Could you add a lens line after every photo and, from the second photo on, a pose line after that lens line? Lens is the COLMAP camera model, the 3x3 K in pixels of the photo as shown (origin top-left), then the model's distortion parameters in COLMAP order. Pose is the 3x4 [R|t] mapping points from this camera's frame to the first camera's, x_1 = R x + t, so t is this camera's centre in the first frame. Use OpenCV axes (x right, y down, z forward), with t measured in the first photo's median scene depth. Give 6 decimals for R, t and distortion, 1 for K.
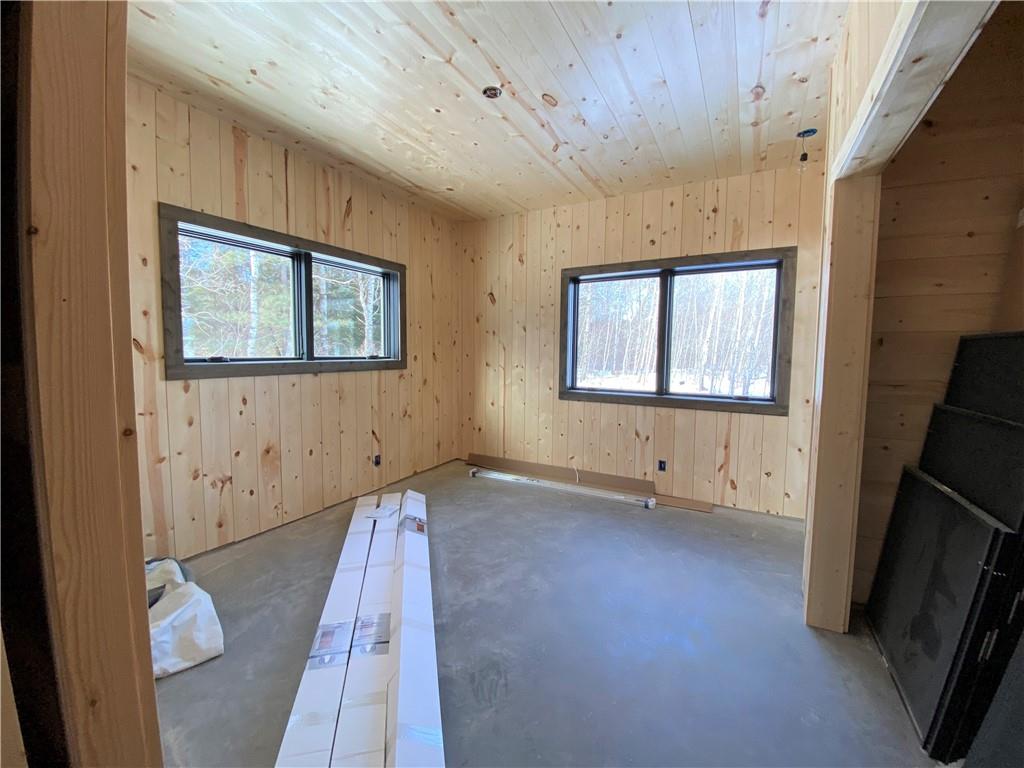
lens RADIAL K [[419.4, 0, 512.7], [0, 419.4, 379.6], [0, 0, 1]] dist [0.024543, -0.023110]
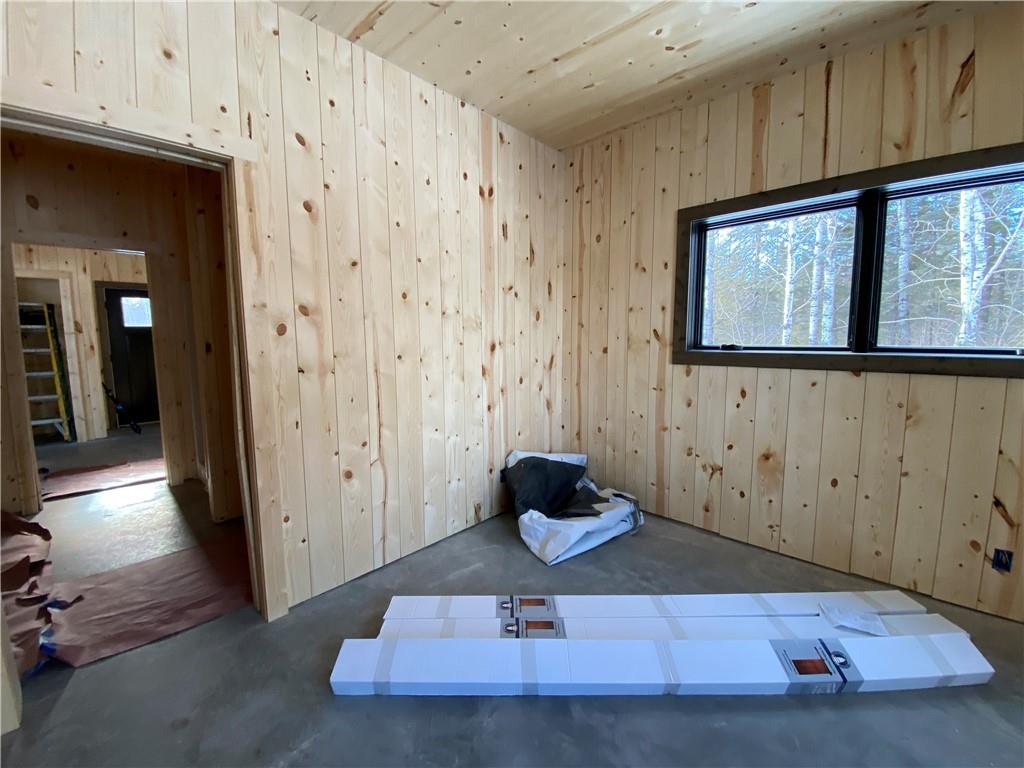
lens RADIAL K [[415.5, 0, 512.8], [0, 415.5, 379.4], [0, 0, 1]] dist [0.022234, -0.021602]
pose [[-0.248539, 0.092263, -0.964218, 0.309029], [-0.063170, 0.991790, 0.111184, -0.041926], [0.966560, 0.088543, -0.240670, 0.632070]]
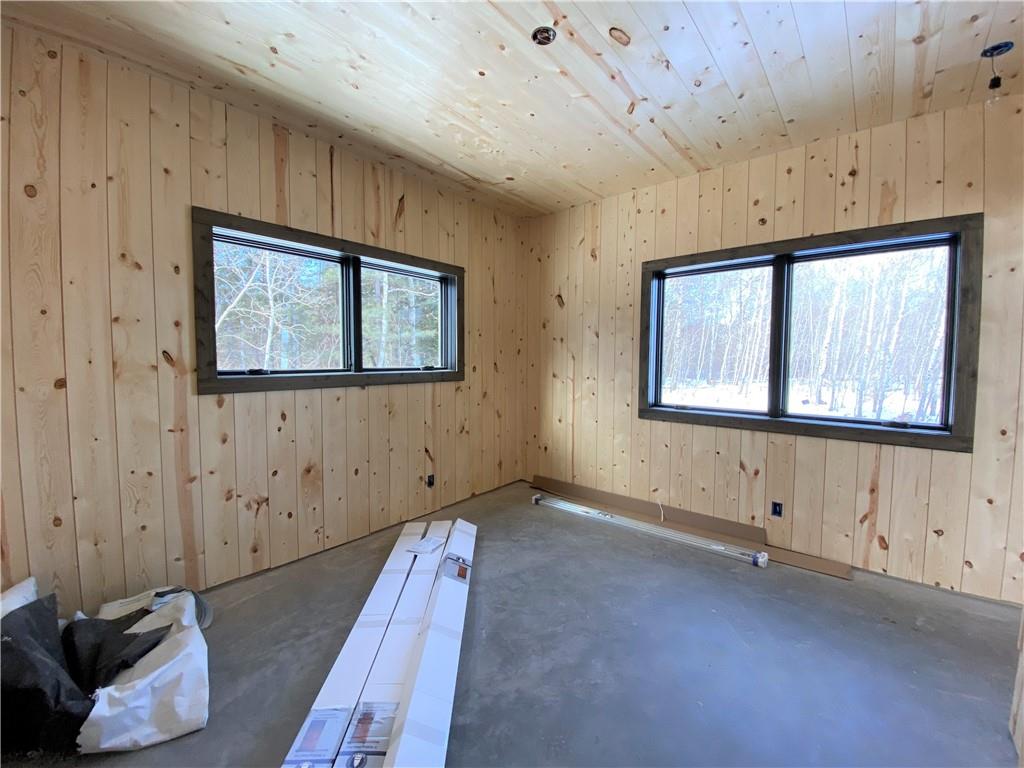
lens RADIAL K [[415.5, 0, 512.8], [0, 415.5, 379.4], [0, 0, 1]] dist [0.022234, -0.021602]
pose [[0.979418, 0.005299, -0.201774, 0.039974], [-0.009029, 0.999805, -0.017569, -0.016820], [0.201642, 0.019029, 0.979275, 0.169954]]
